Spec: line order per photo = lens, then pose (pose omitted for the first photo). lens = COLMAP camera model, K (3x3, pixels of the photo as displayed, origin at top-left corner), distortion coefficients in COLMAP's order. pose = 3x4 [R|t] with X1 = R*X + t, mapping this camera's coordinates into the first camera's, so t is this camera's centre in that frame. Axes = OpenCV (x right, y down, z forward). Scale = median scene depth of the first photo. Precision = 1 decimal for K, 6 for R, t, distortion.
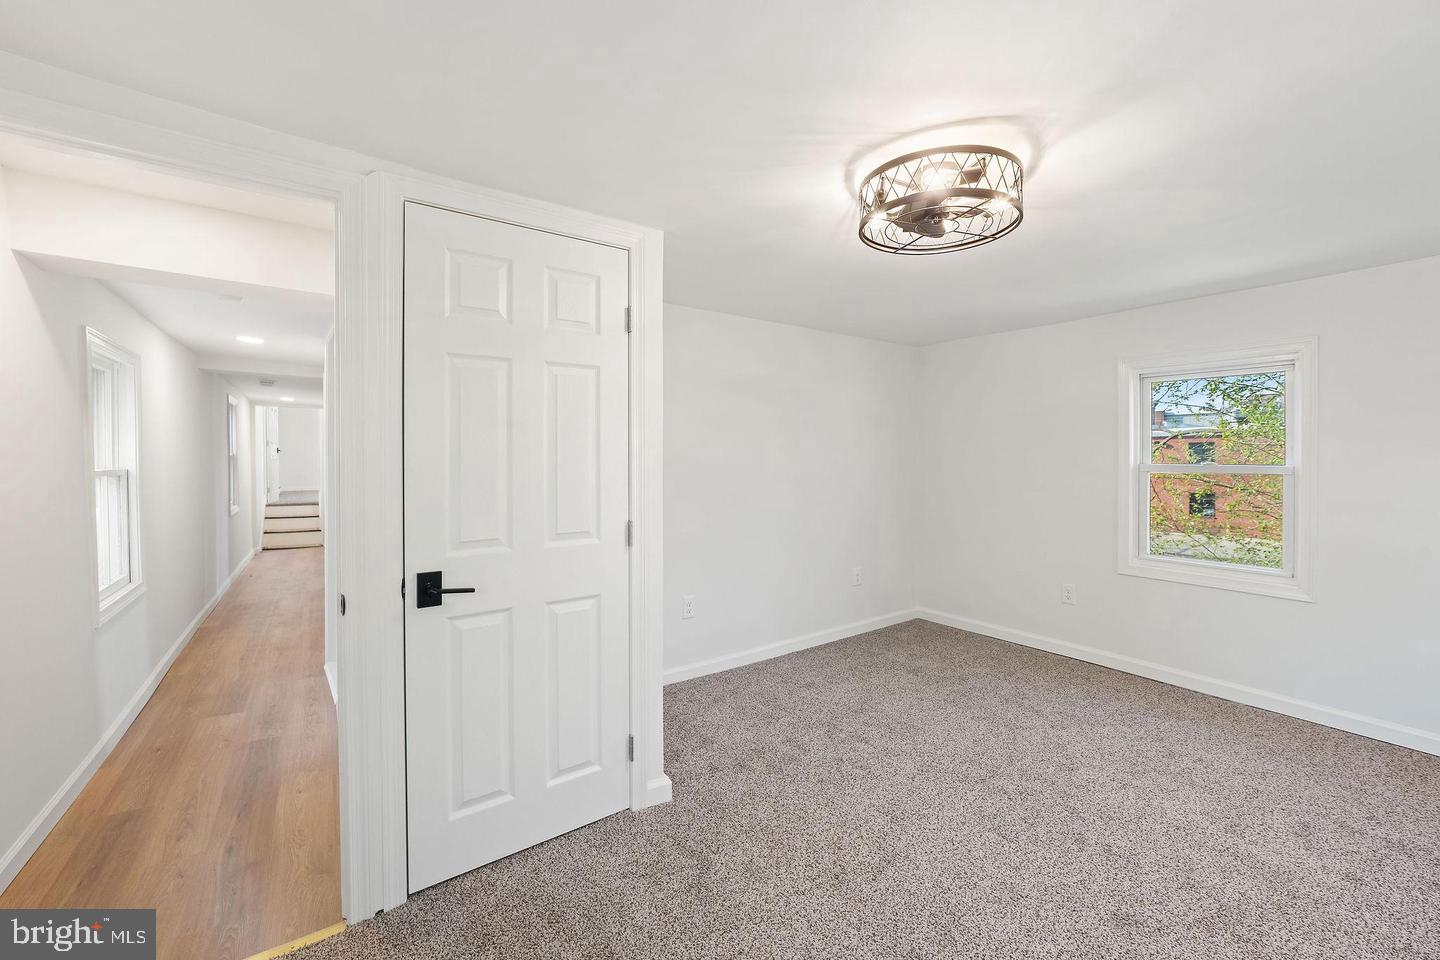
lens RADIAL K [[566.7, 0, 718.9], [0, 566.7, 463.7], [0, 0, 1]] dist [0.017131, 0.000027]
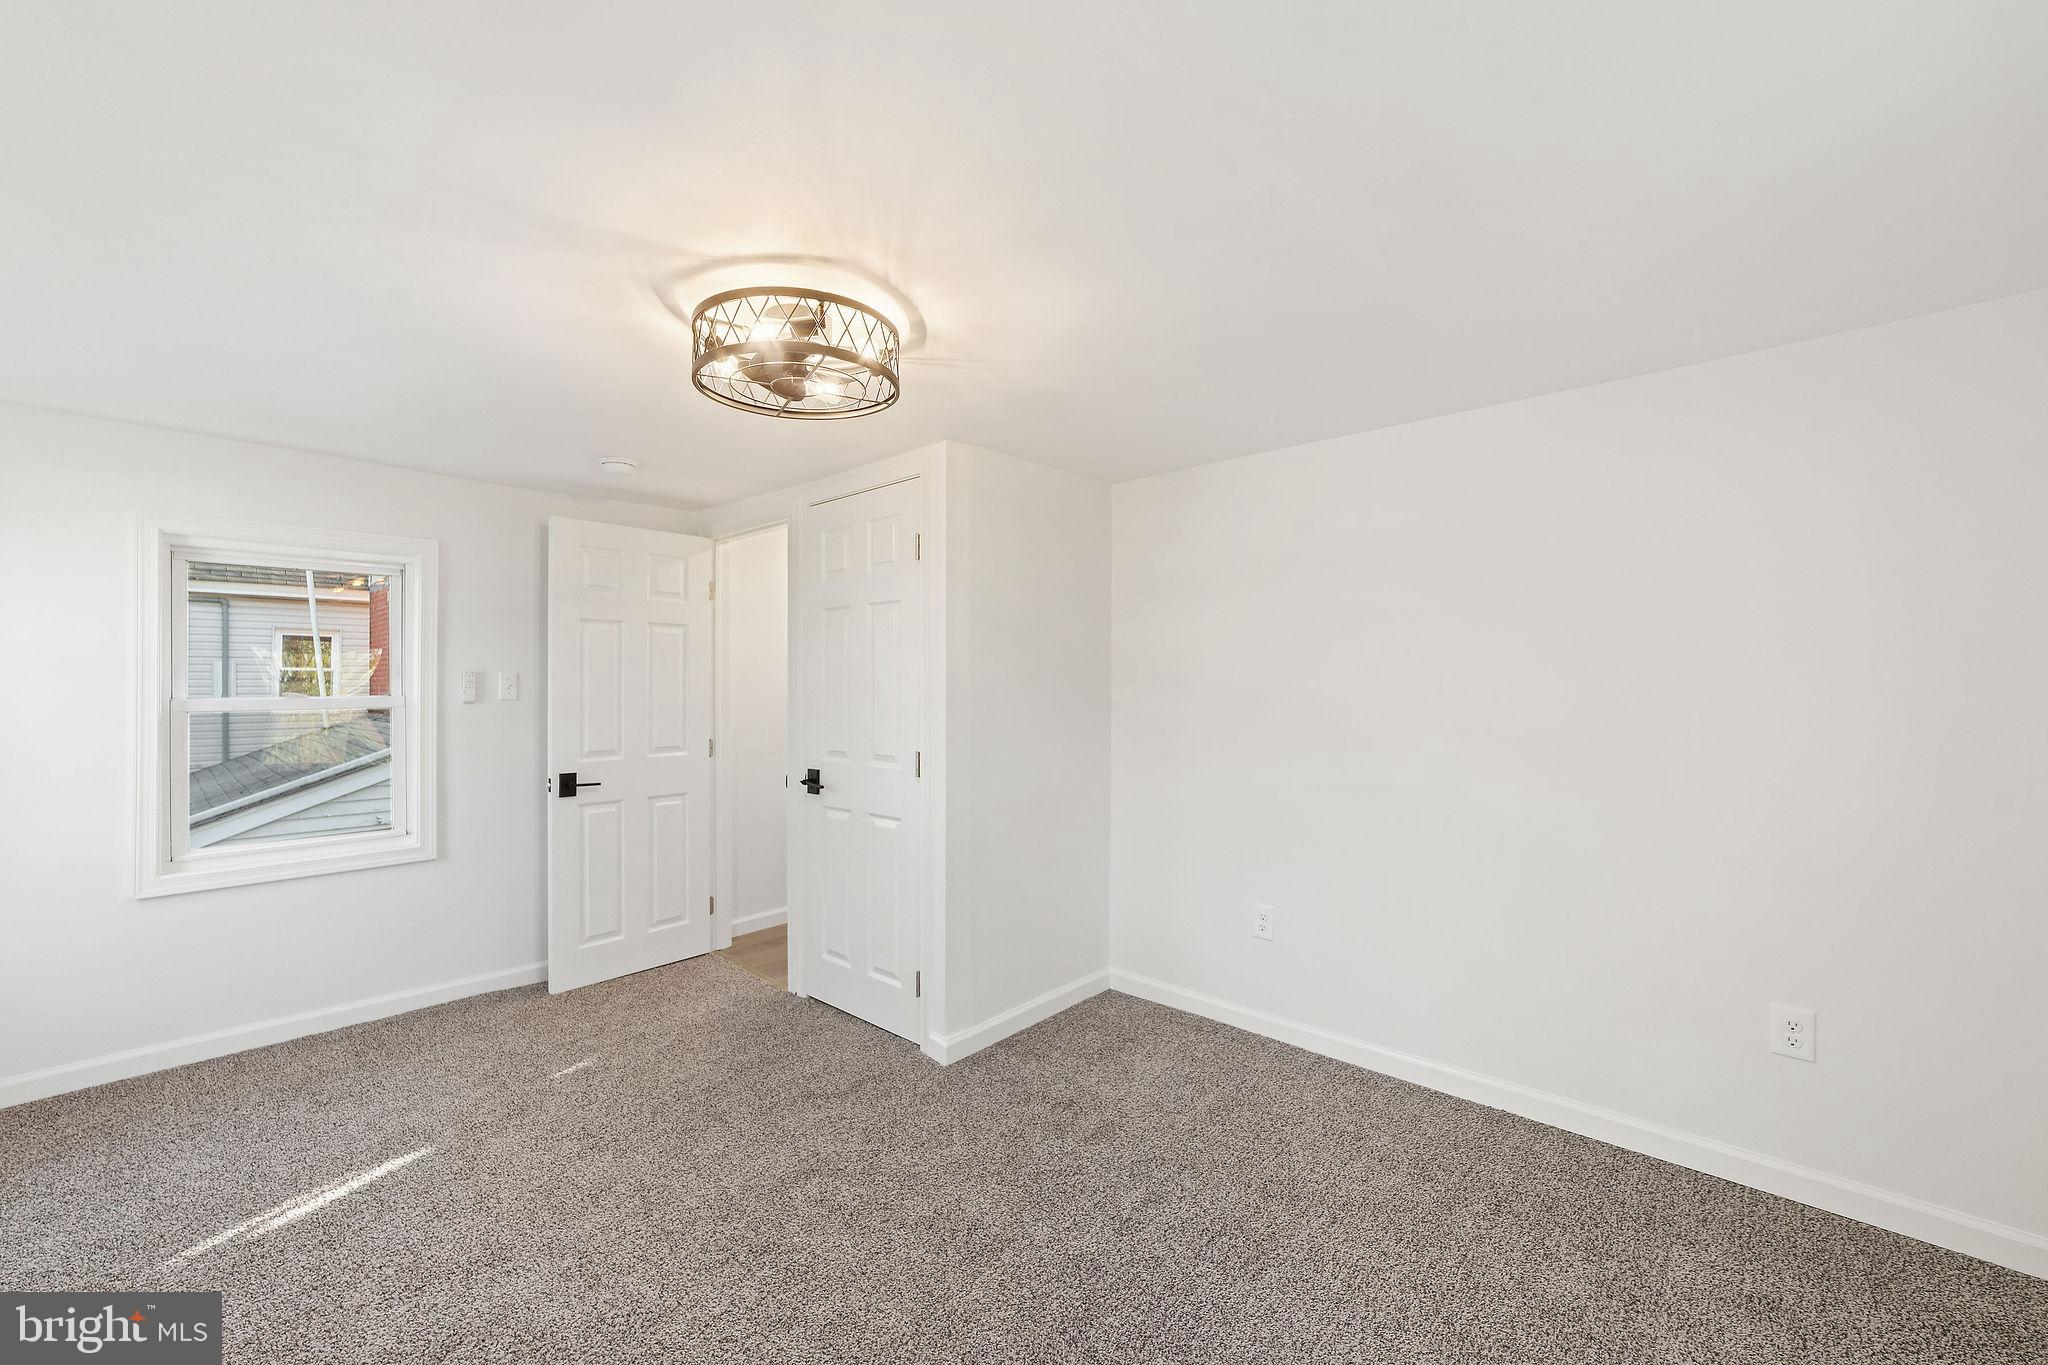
lens RADIAL K [[791.9, 0, 1024.0], [0, 791.9, 682.5], [0, 0, 1]] dist [-0.007821, 0.003827]
pose [[0.247346, -0.003491, -0.968921, 1.276240], [-0.017628, 0.999812, -0.008102, -0.009942], [0.968767, 0.019084, 0.247238, 0.879881]]
